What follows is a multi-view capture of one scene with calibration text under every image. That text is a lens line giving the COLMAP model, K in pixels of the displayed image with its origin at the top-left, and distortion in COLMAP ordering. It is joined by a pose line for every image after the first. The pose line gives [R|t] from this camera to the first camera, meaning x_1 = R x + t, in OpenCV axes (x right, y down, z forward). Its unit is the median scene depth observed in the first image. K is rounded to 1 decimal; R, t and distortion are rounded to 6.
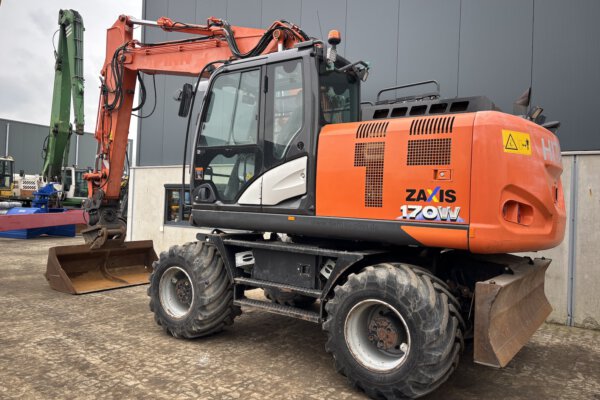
lens RADIAL K [[459.2, 0, 298.2], [0, 459.2, 198.8], [0, 0, 1]] dist [0.037854, -0.046987]
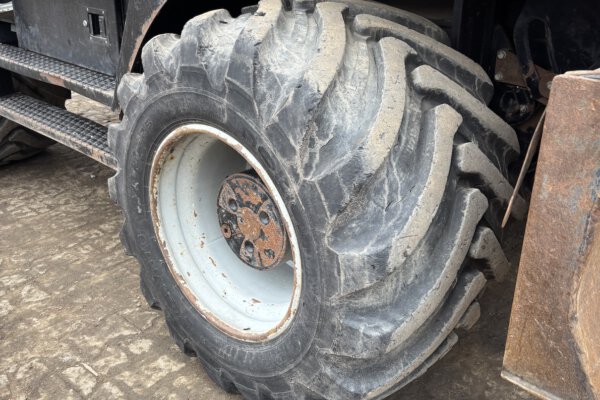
lens RADIAL K [[621.3, 0, 299.9], [0, 621.3, 195.8], [0, 0, 1]] dist [0.010200, 0.000000]
pose [[0.991533, 0.023702, -0.127671, 0.243353], [0.030888, 0.911930, 0.409183, 0.087679], [0.126125, -0.409662, 0.903476, 0.557078]]
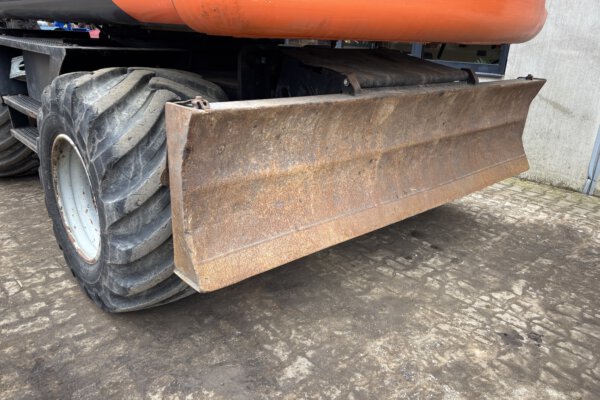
lens RADIAL K [[459.2, 0, 301.5], [0, 459.2, 206.7], [0, 0, 1]] dist [0.037854, -0.046987]
pose [[0.980158, 0.074434, -0.183714, 0.464592], [-0.003946, 0.933960, 0.357356, 0.094657], [0.198181, -0.349540, 0.915722, 0.482877]]
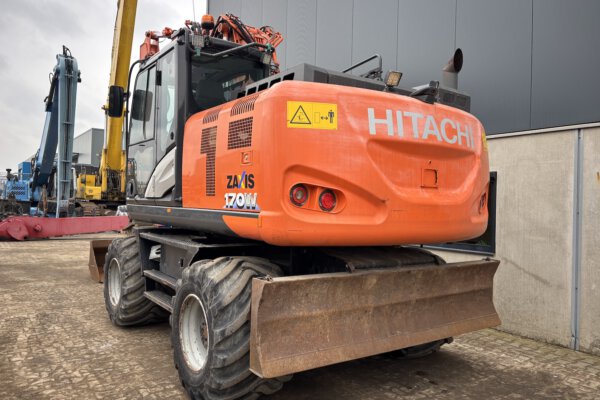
lens RADIAL K [[459.2, 0, 296.3], [0, 459.2, 196.6], [0, 0, 1]] dist [0.037854, -0.046987]
pose [[0.942104, -0.018910, -0.334786, 0.598647], [0.015300, 0.999793, -0.013414, 0.031567], [0.334971, 0.007515, 0.942199, 0.162864]]
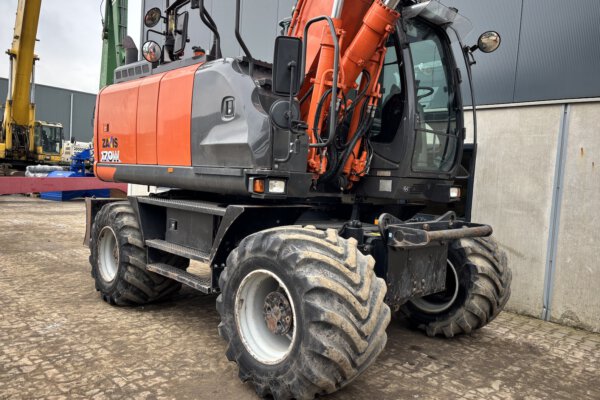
lens RADIAL K [[459.2, 0, 301.5], [0, 459.2, 202.5], [0, 0, 1]] dist [0.037854, -0.046987]
pose [[0.987326, 0.034443, -0.154921, 0.419193], [-0.025280, 0.997834, 0.060731, 0.050048], [0.156677, -0.056045, 0.986058, 0.229882]]
